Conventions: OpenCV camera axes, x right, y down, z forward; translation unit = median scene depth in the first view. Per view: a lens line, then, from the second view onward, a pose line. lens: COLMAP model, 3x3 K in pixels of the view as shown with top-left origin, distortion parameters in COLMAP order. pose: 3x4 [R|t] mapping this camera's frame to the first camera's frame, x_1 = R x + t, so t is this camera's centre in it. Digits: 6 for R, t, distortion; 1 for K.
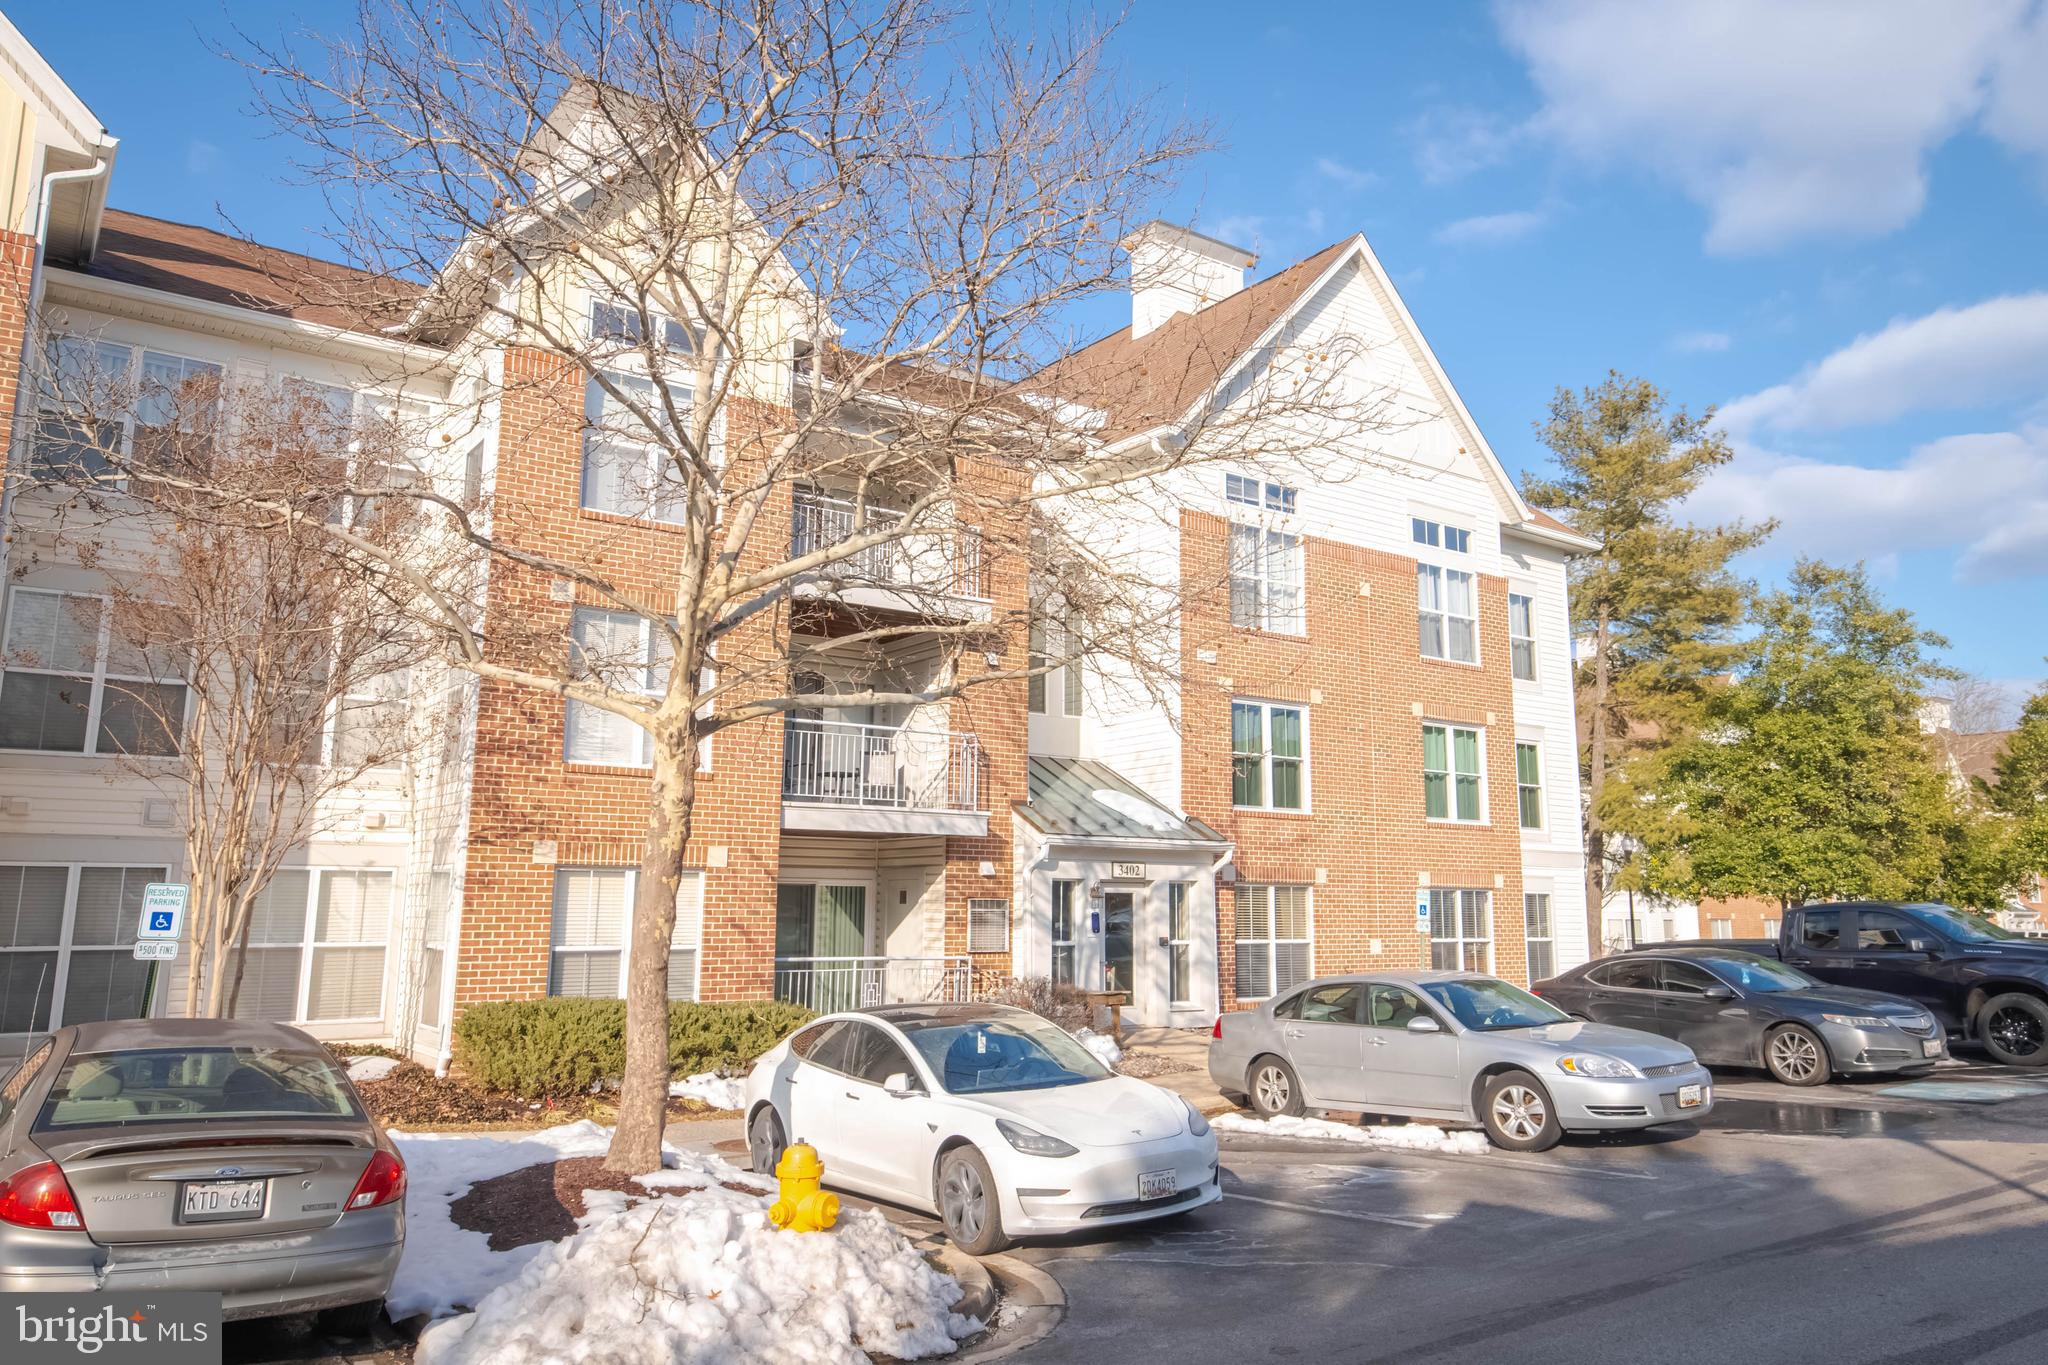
lens RADIAL K [[1389.7, 0, 1024.0], [0, 1389.7, 682.5], [0, 0, 1]] dist [0.024898, -0.006470]
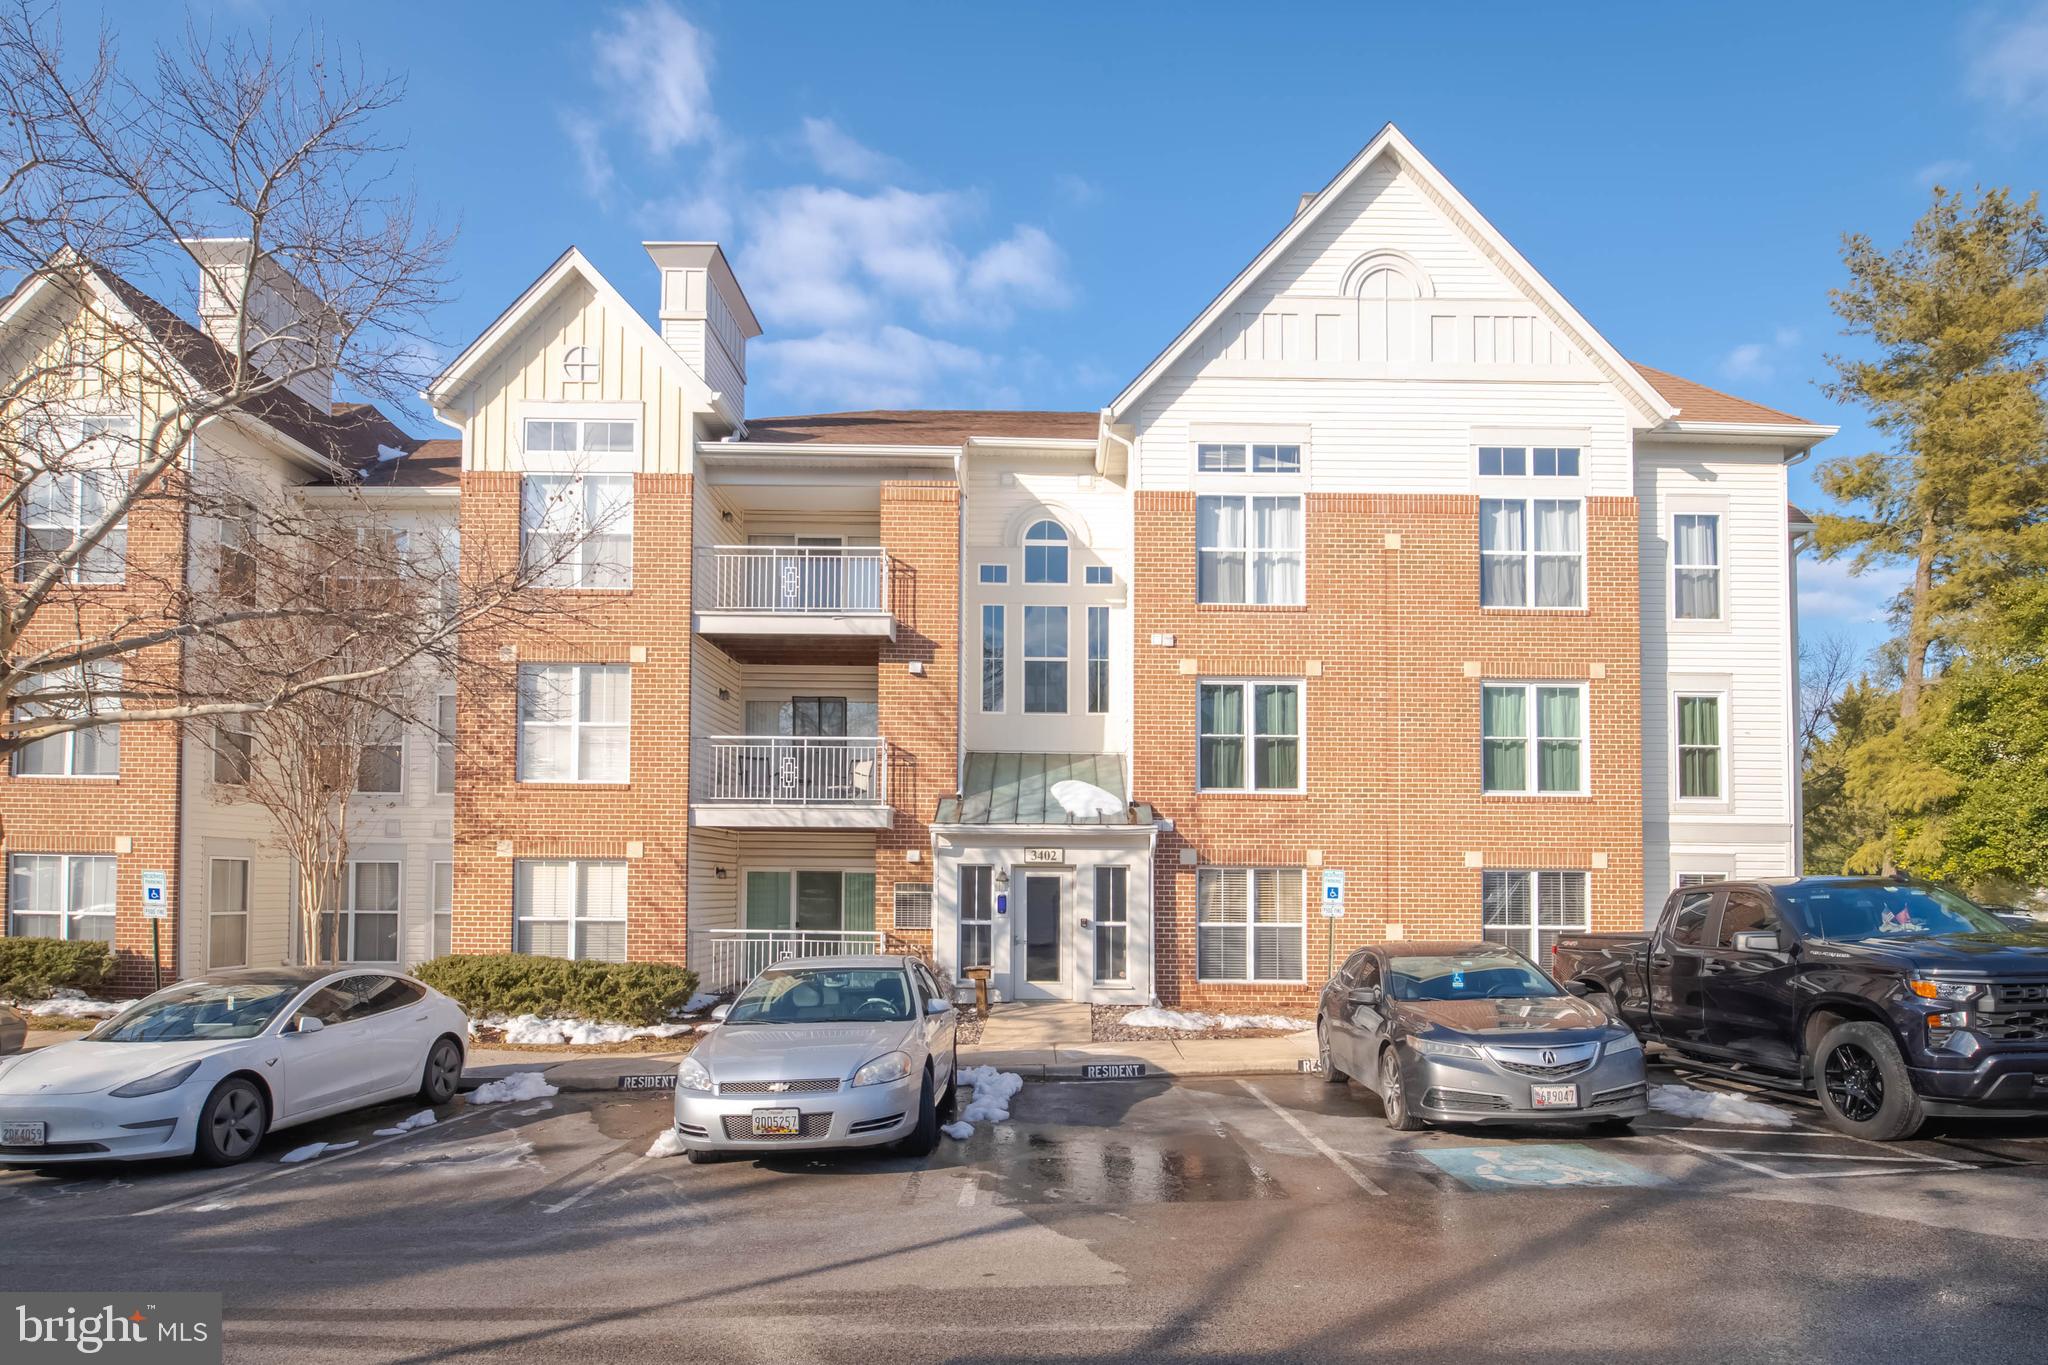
lens RADIAL K [[1035.4, 0, 1026.5], [0, 1035.4, 859.1], [0, 0, 1]] dist [-0.004188, -0.000264]
pose [[0.827841, -0.015183, -0.560757, 0.436141], [0.087035, 0.991005, 0.101656, 0.049554], [0.554170, -0.132961, 0.821716, 0.304108]]
